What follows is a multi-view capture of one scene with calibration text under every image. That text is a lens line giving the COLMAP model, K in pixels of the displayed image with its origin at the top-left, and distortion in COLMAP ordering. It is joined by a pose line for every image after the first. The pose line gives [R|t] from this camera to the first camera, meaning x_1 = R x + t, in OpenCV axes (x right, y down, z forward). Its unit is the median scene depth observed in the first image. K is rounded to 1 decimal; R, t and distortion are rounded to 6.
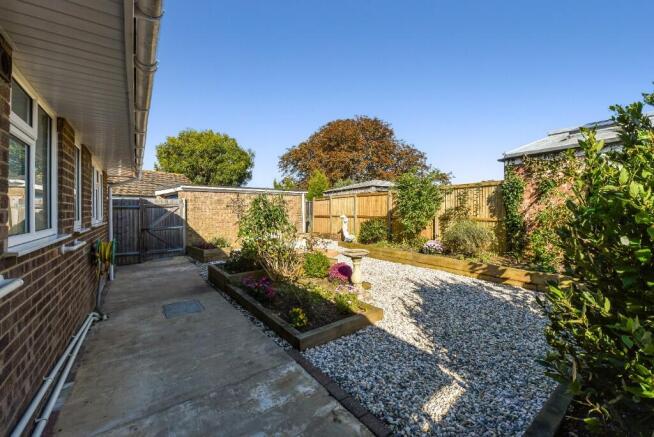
lens RADIAL K [[259.9, 0, 327.5], [0, 259.9, 212.6], [0, 0, 1]] dist [-0.002695, -0.000169]
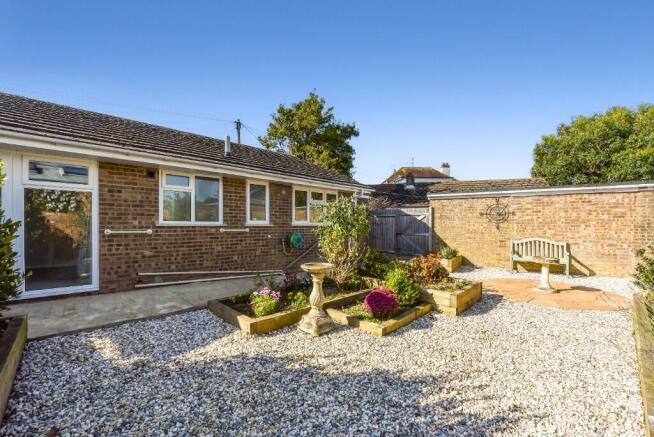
lens RADIAL K [[259.9, 0, 325.3], [0, 259.9, 220.0], [0, 0, 1]] dist [-0.002695, -0.000169]
pose [[0.150787, 0.007071, -0.988541, 0.696604], [-0.017389, 0.999839, 0.004499, -0.000388], [0.988413, 0.016511, 0.150886, 0.674525]]
